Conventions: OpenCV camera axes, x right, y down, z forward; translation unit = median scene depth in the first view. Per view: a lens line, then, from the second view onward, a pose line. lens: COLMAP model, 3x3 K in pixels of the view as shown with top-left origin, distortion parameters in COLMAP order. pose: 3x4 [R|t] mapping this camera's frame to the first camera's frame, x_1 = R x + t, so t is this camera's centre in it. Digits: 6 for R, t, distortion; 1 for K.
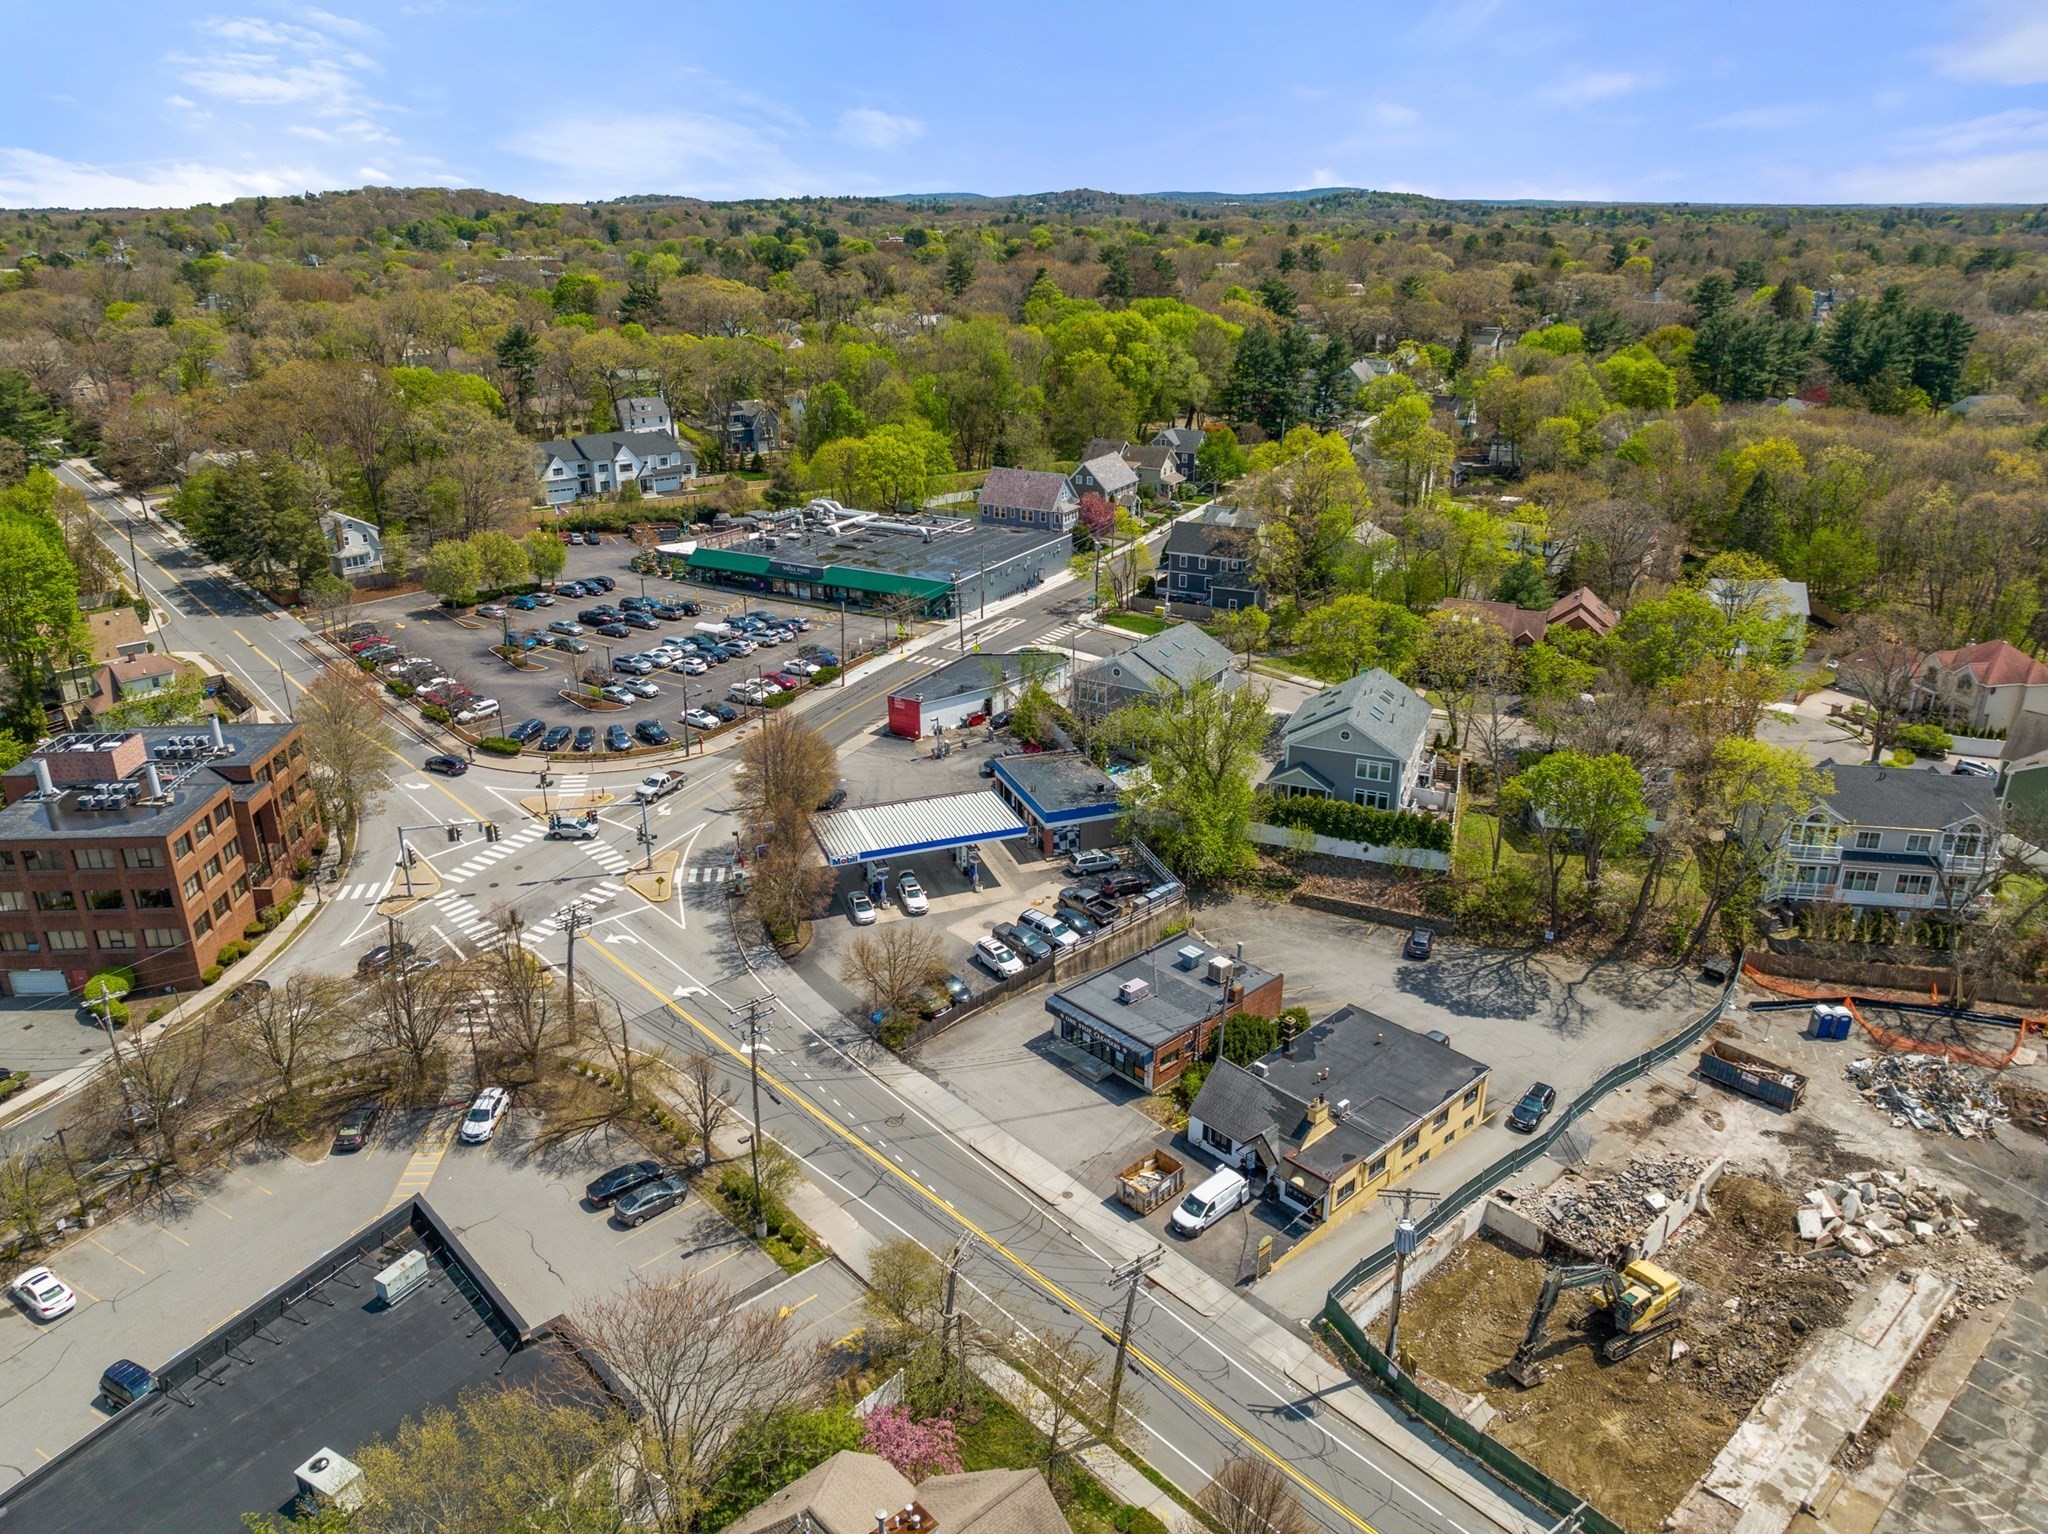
lens RADIAL K [[1433.8, 0, 1034.8], [0, 1433.8, 764.2], [0, 0, 1]] dist [-0.039928, -0.002019]
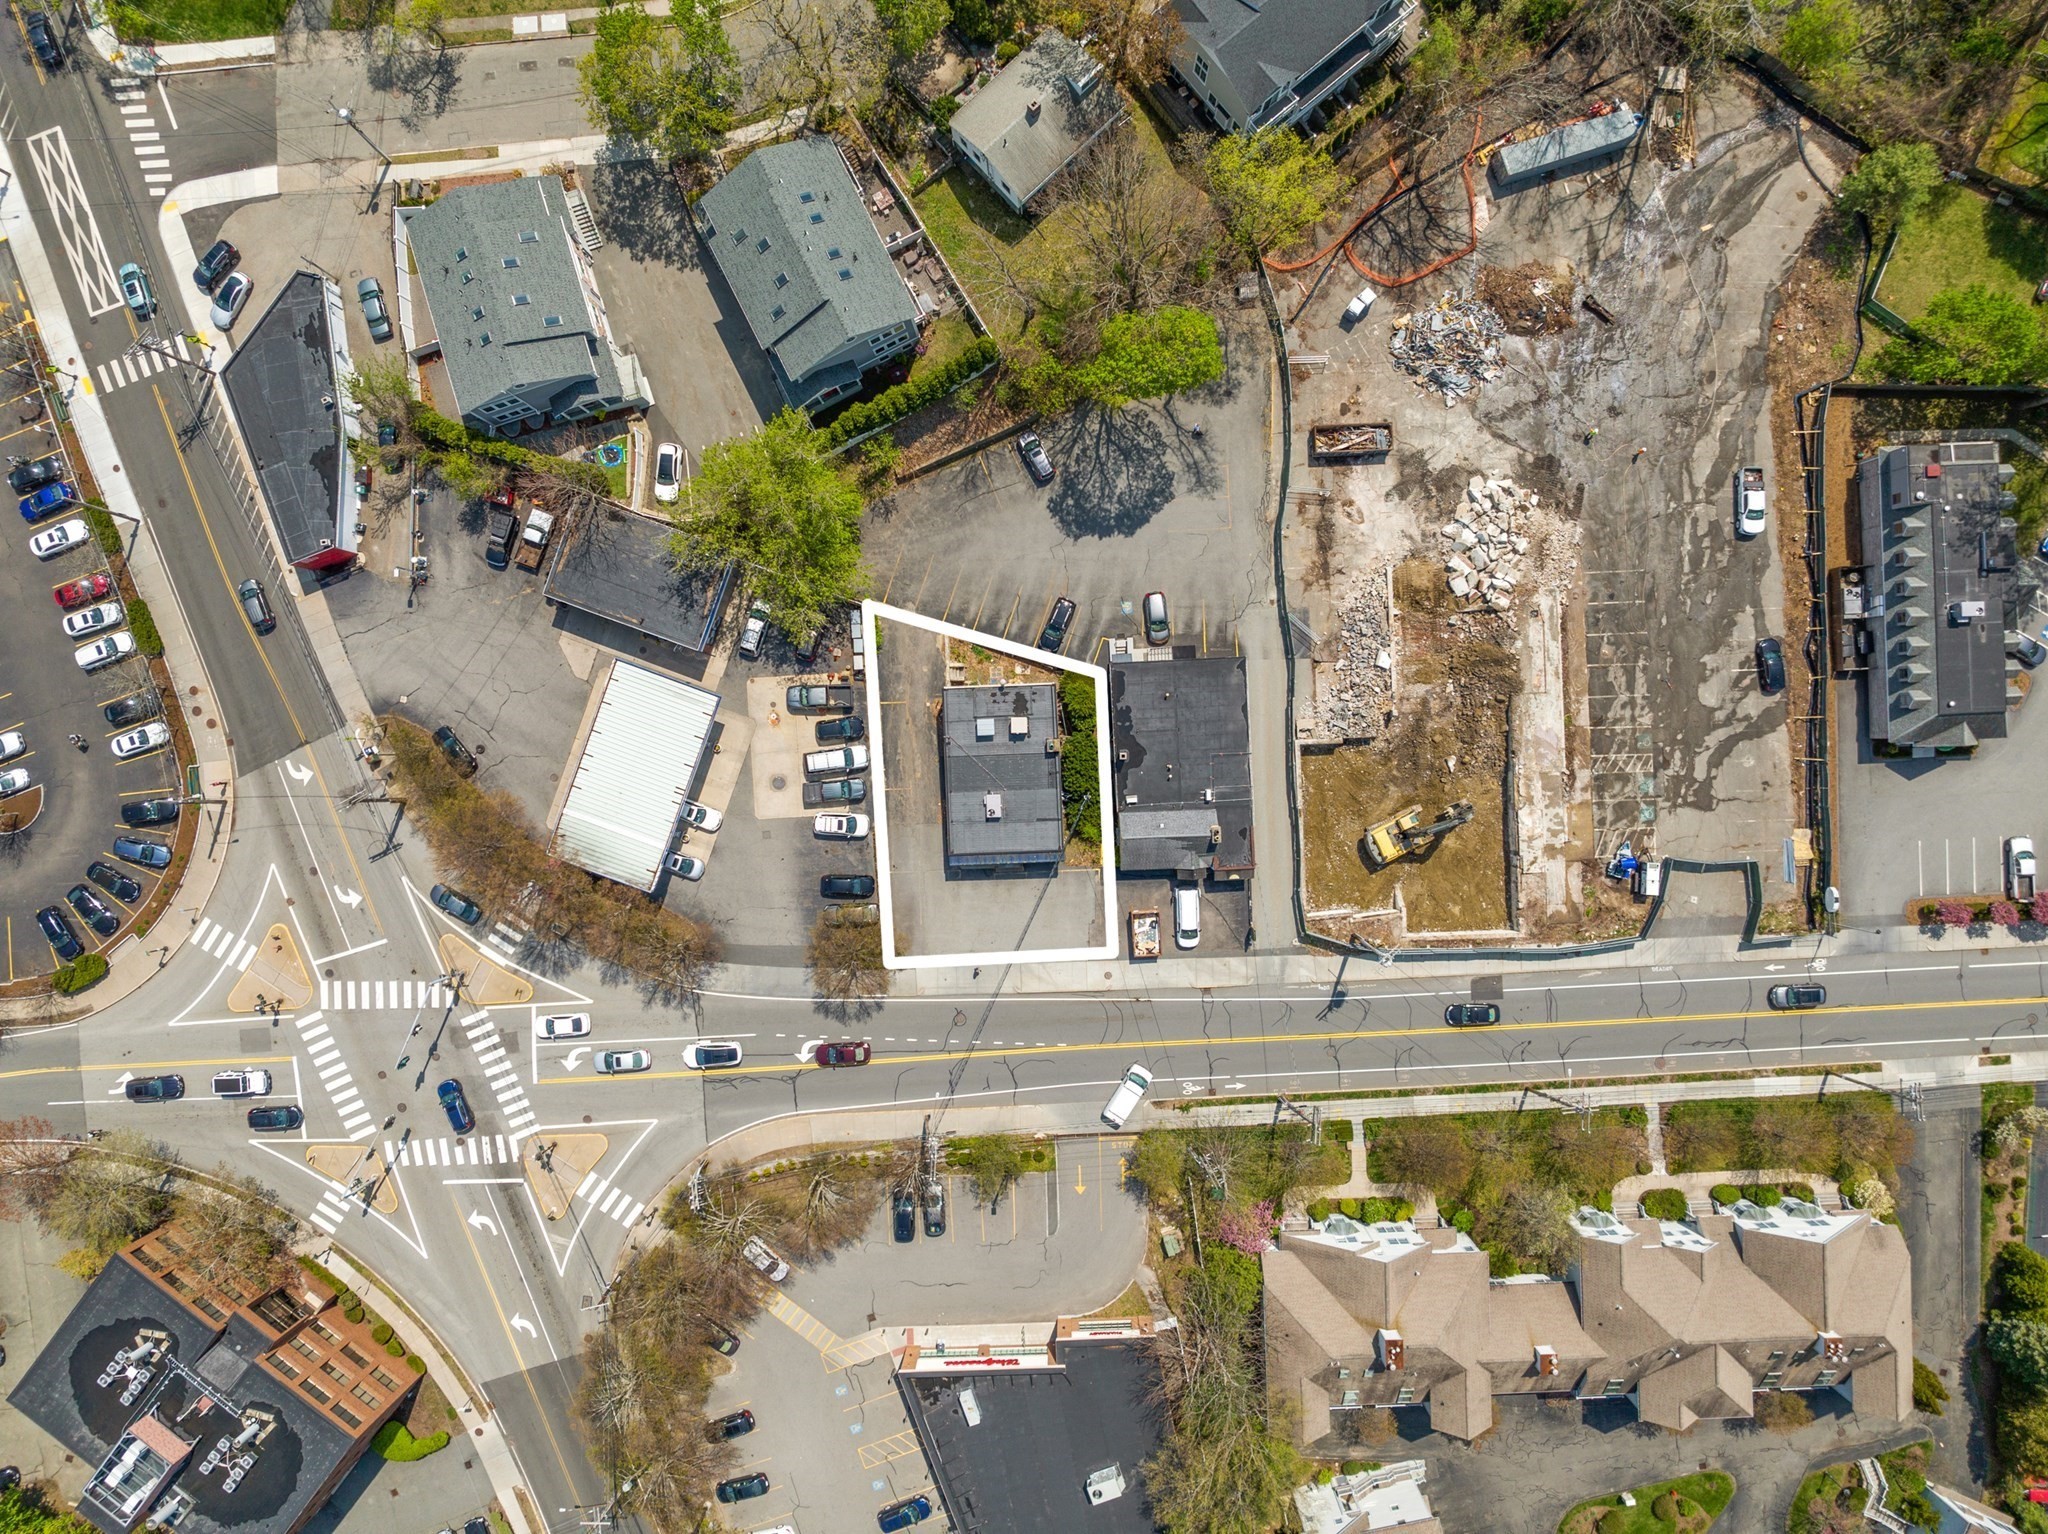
lens RADIAL K [[1433.8, 0, 1034.8], [0, 1433.8, 764.2], [0, 0, 1]] dist [-0.039928, -0.002019]
pose [[0.649764, -0.759988, -0.014961, 0.130332], [0.293066, 0.232305, 0.927441, -0.904707], [-0.701369, -0.607003, 0.373670, 0.541736]]
